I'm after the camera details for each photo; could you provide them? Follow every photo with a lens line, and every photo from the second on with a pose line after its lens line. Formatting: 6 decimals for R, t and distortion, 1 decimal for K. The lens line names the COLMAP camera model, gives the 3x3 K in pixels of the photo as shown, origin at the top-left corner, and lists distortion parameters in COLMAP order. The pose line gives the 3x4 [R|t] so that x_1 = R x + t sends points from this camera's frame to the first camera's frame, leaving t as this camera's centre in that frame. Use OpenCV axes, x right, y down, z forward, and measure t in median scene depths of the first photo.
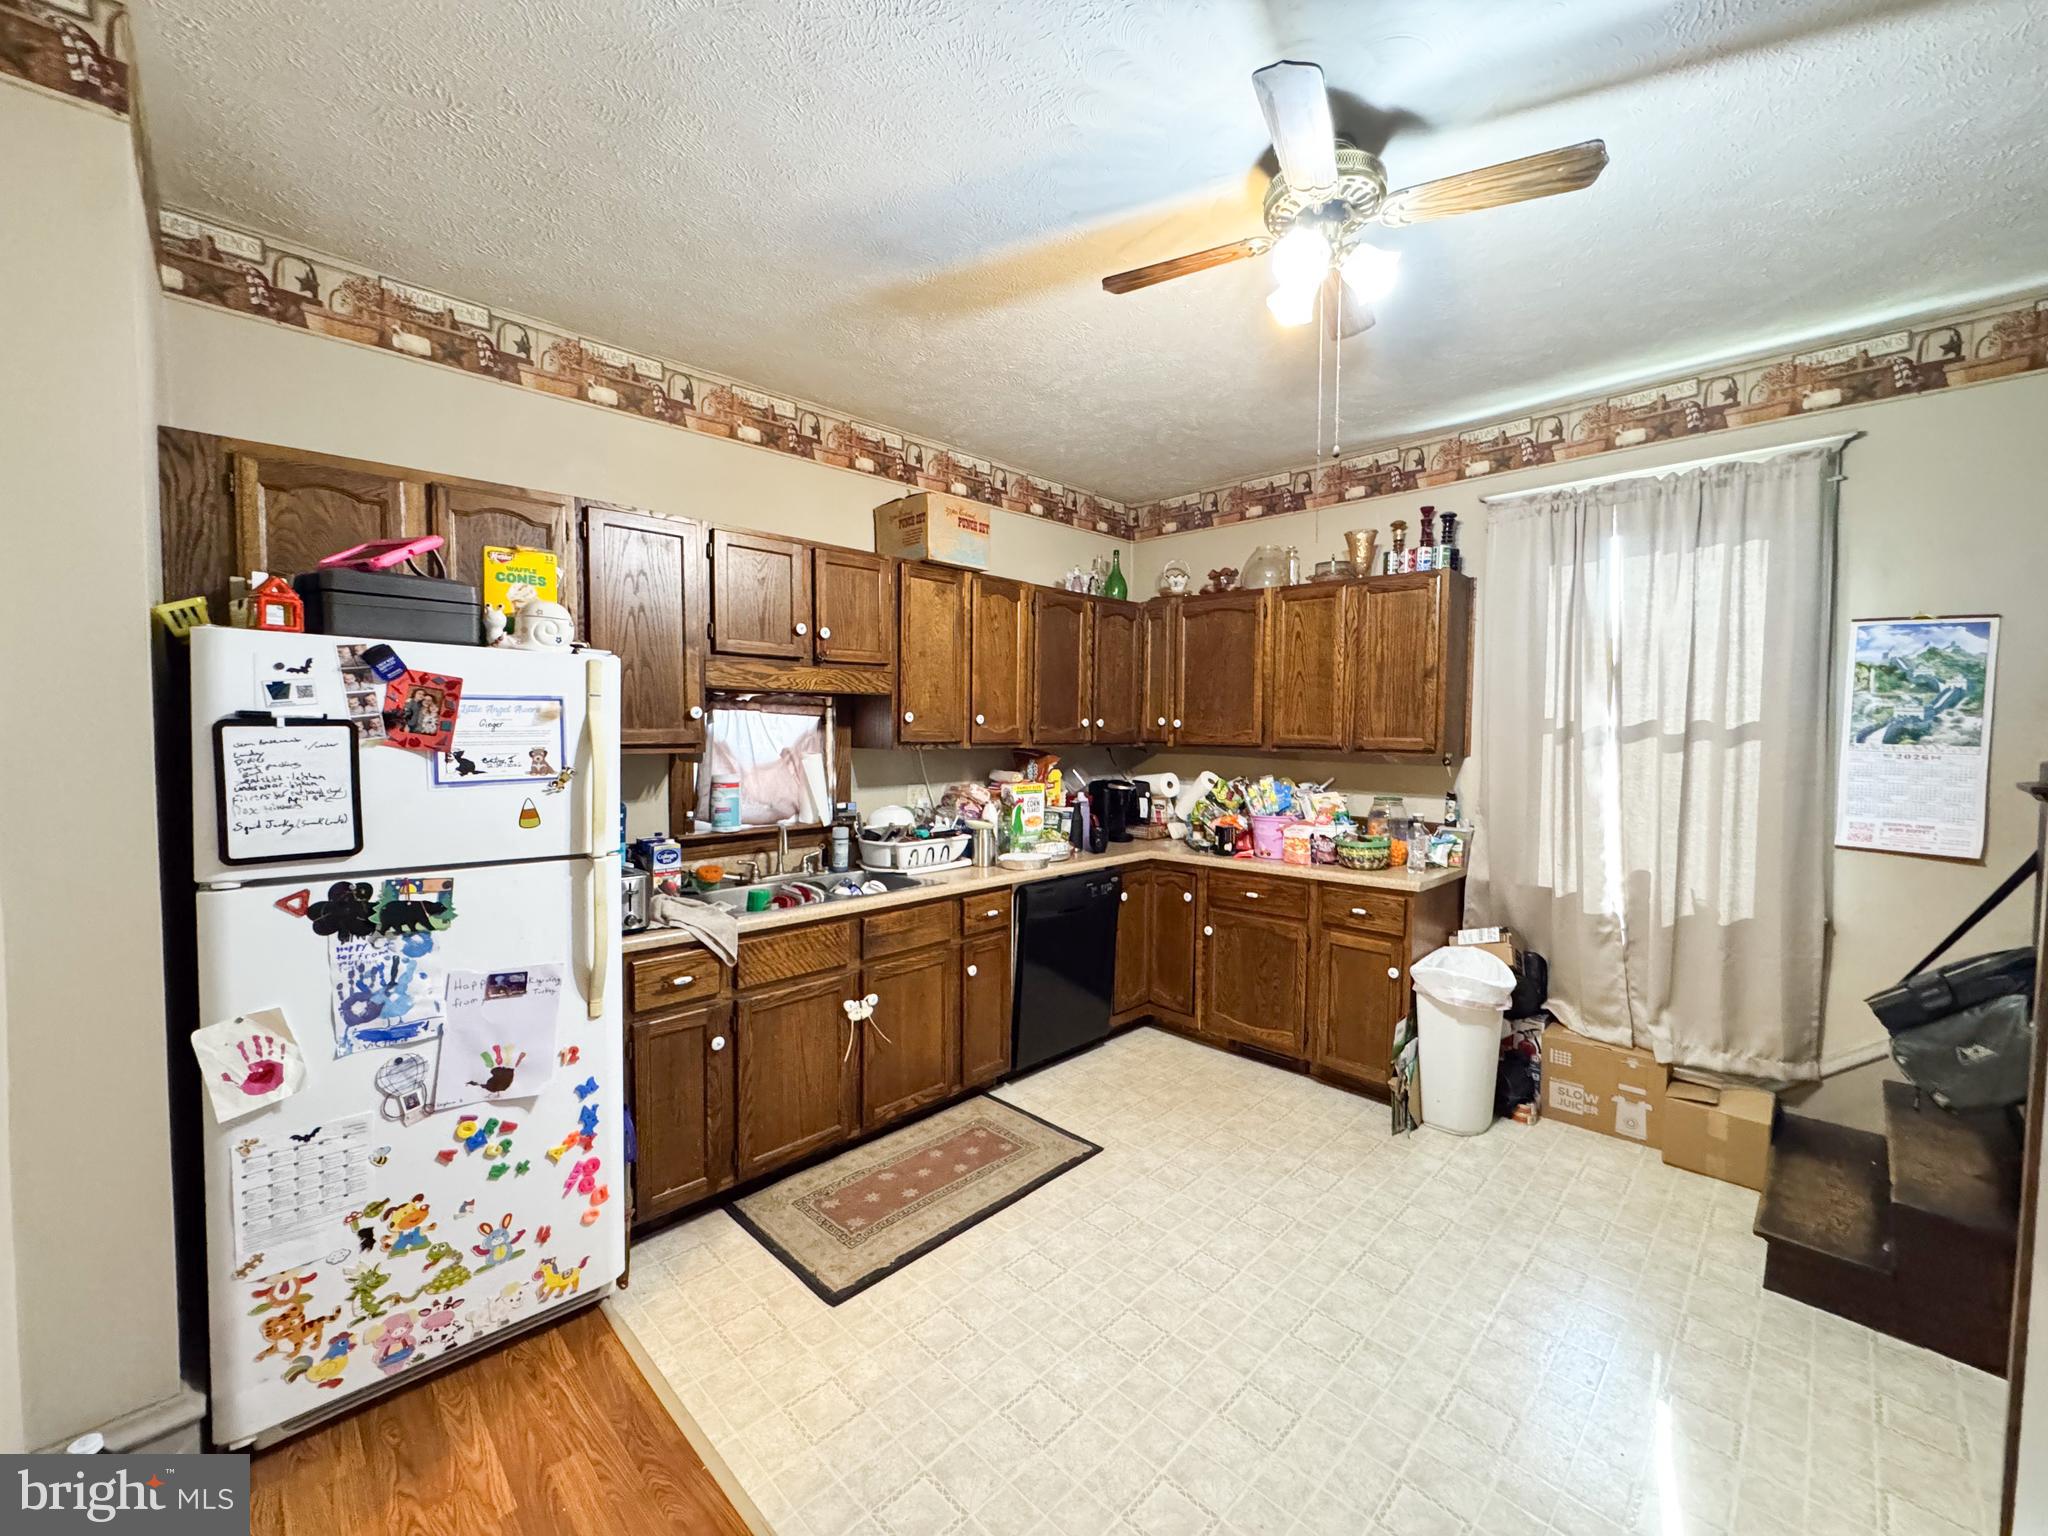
lens RADIAL K [[824.1, 0, 1020.7], [0, 824.1, 764.3], [0, 0, 1]] dist [-0.001807, -0.000126]
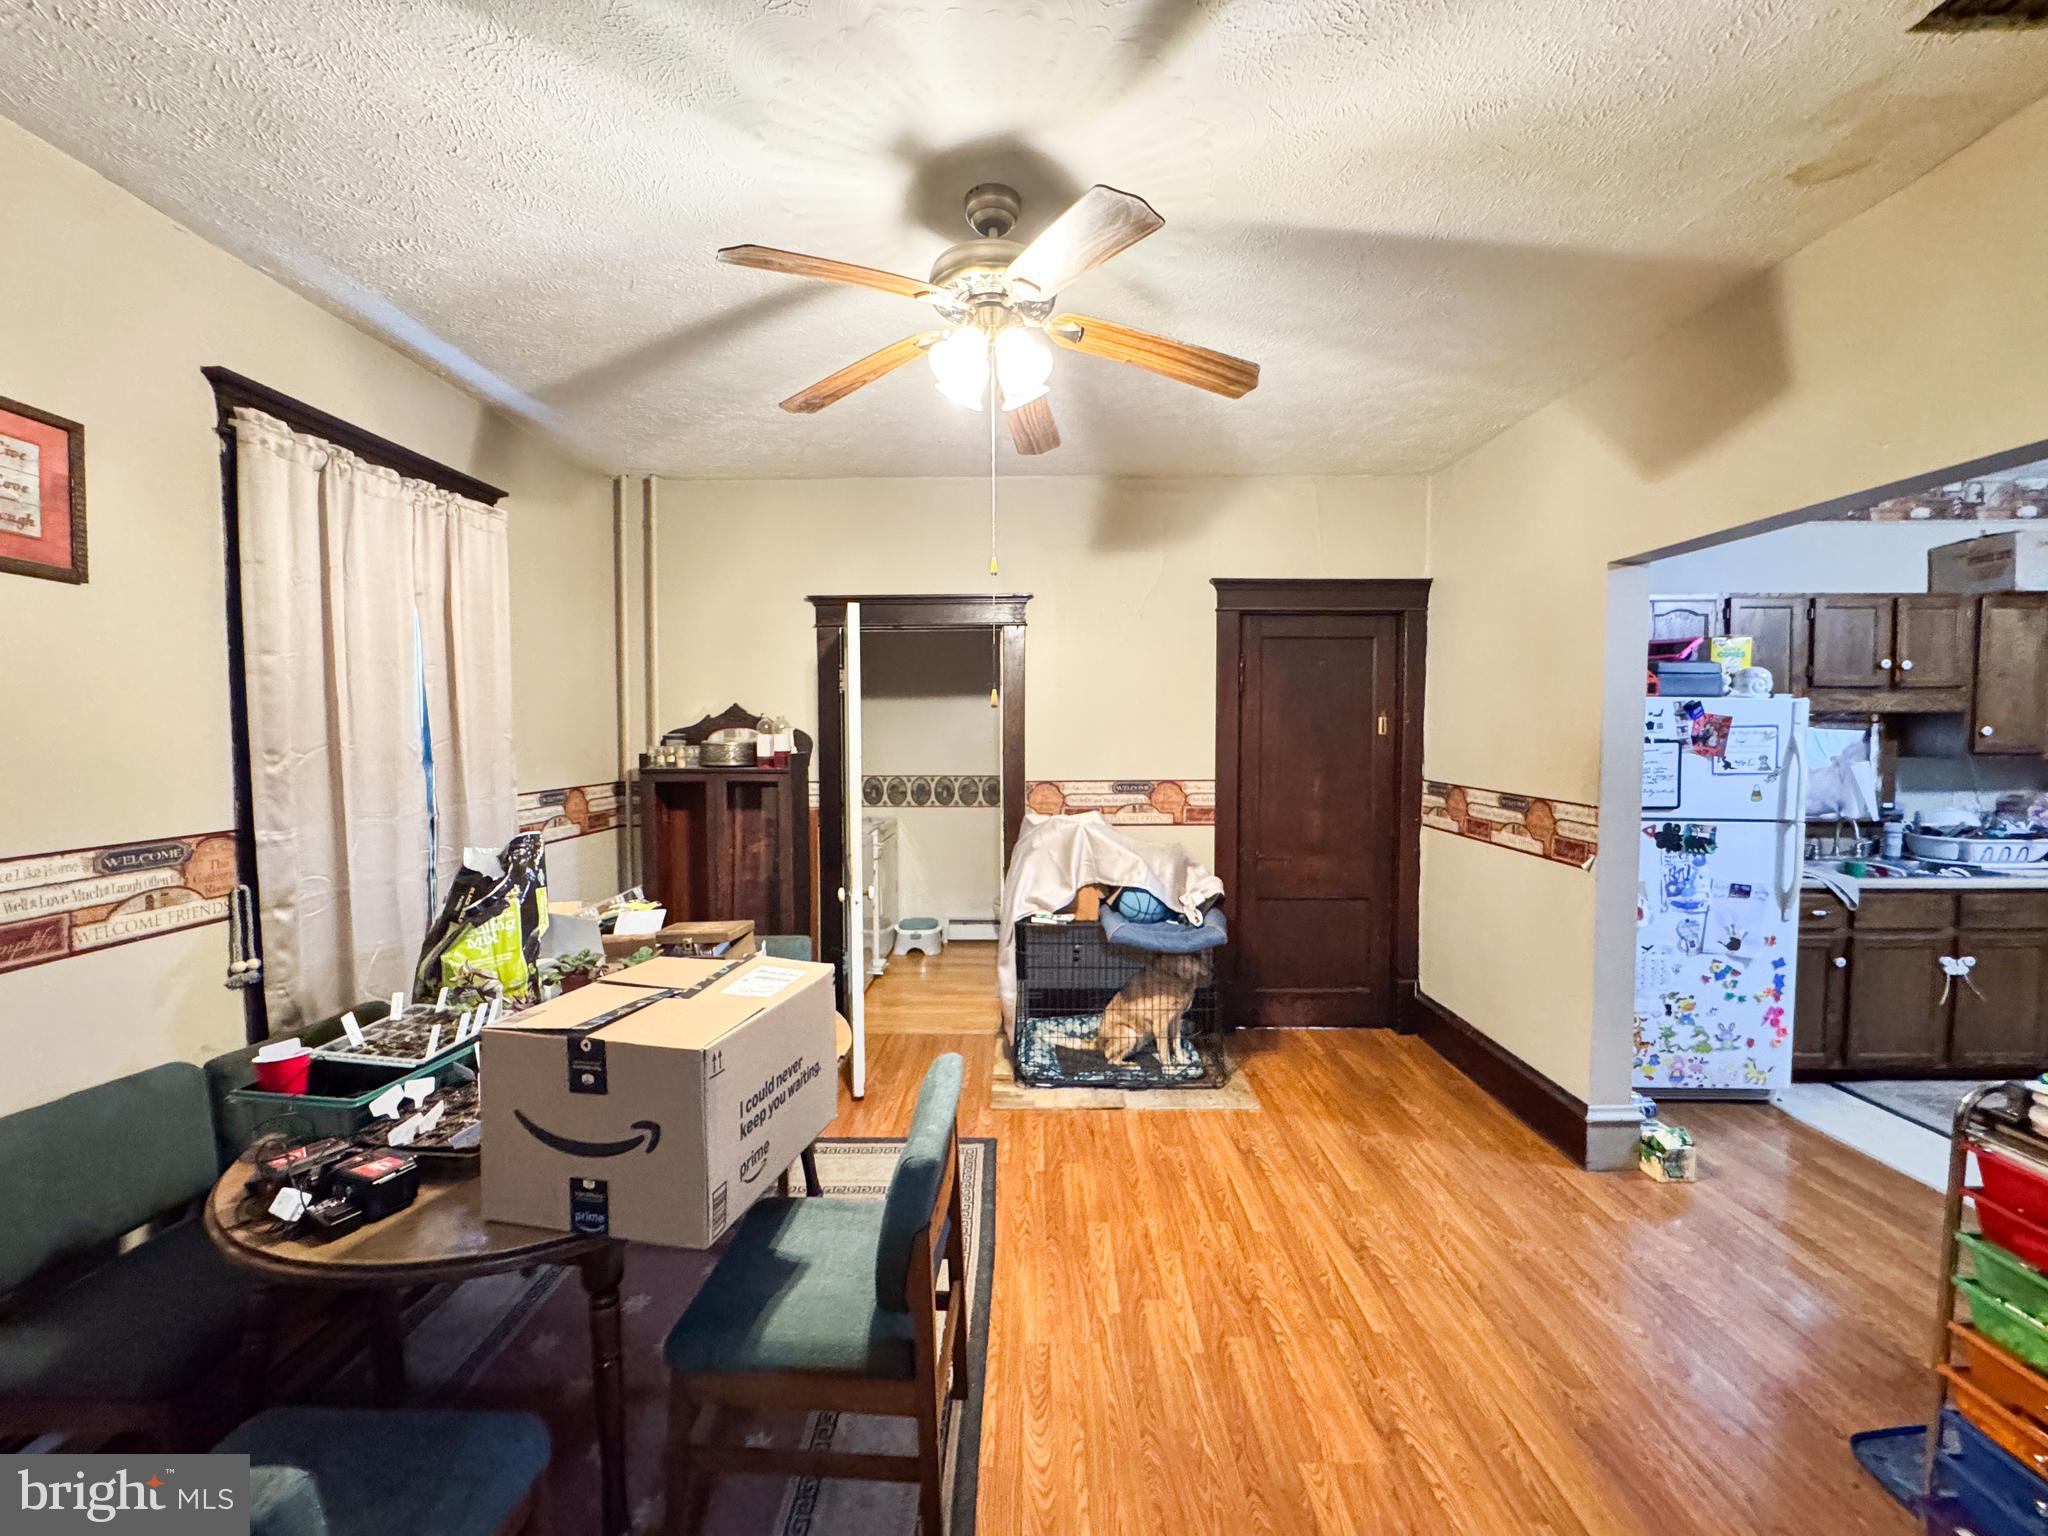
lens RADIAL K [[824.1, 0, 1020.7], [0, 824.1, 764.3], [0, 0, 1]] dist [-0.001807, -0.000126]
pose [[0.703752, 0.020983, -0.710135, -0.441386], [-0.024973, 0.999677, 0.004790, 0.028403], [0.710006, 0.014363, 0.704049, -1.248579]]
